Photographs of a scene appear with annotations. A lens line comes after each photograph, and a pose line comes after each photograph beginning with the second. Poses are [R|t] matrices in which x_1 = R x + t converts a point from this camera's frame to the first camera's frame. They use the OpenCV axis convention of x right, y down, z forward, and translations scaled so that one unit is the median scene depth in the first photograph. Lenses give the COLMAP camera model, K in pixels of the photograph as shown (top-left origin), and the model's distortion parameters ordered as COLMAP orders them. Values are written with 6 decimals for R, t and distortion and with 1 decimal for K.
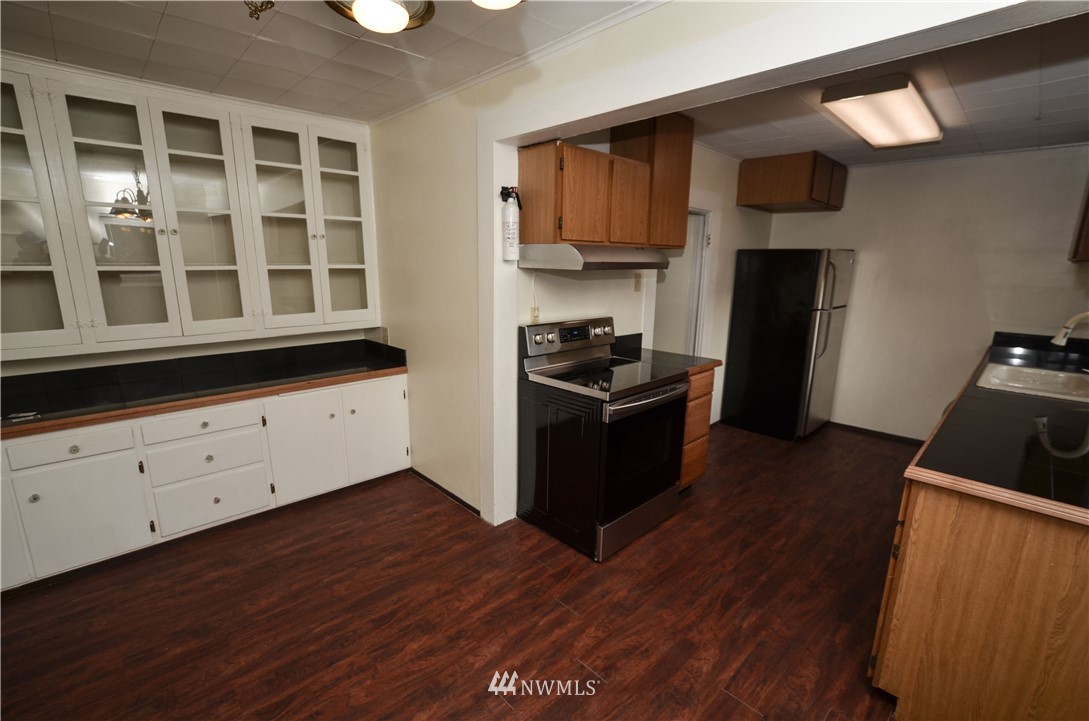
lens RADIAL K [[477.9, 0, 548.5], [0, 477.9, 367.2], [0, 0, 1]] dist [-0.020311, 0.003551]
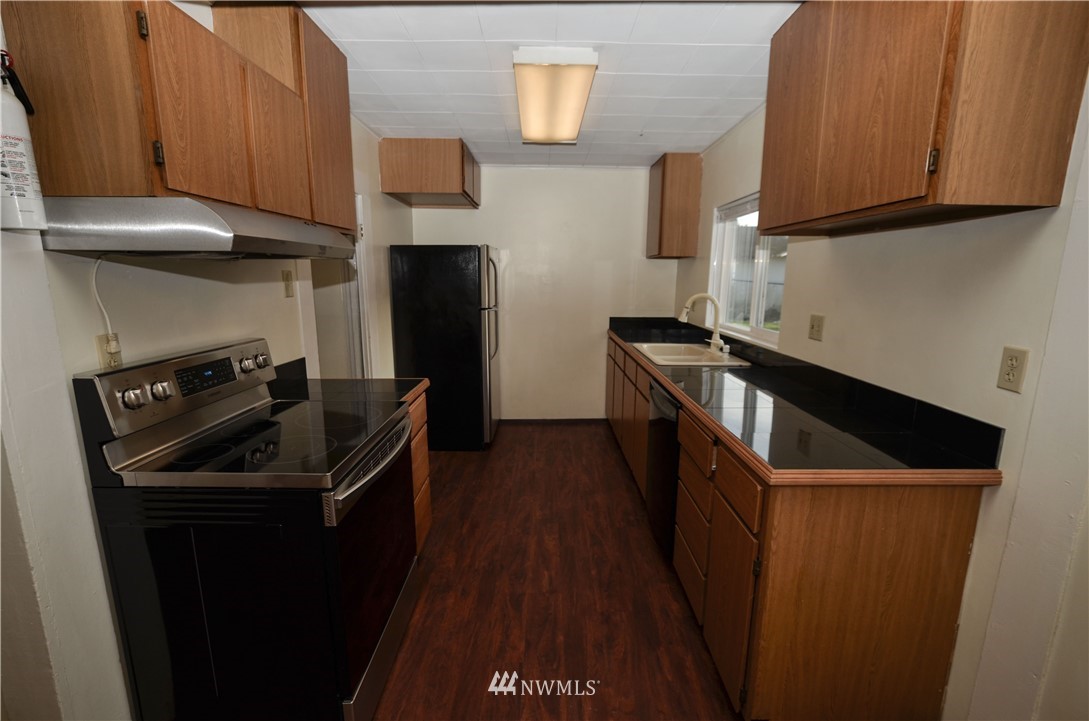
lens RADIAL K [[477.9, 0, 541.0], [0, 477.9, 368.0], [0, 0, 1]] dist [-0.020311, 0.003551]
pose [[0.702207, -0.145083, 0.697034, -0.066207], [0.158400, 0.986316, 0.045720, -0.050719], [-0.694129, 0.078305, 0.715579, 0.410475]]
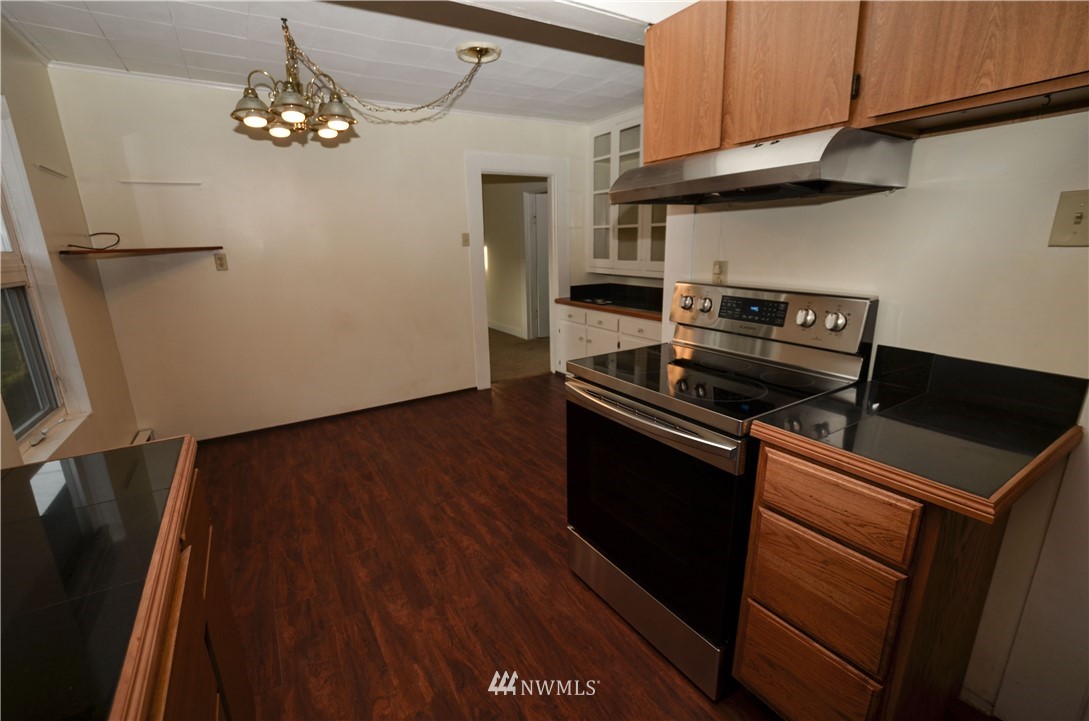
lens RADIAL K [[477.9, 0, 539.9], [0, 477.9, 368.7], [0, 0, 1]] dist [-0.020311, 0.003551]
pose [[-0.210497, 0.246596, -0.945982, 0.849132], [-0.189282, 0.939071, 0.286912, -0.147822], [0.959095, 0.239451, -0.150995, 1.032146]]
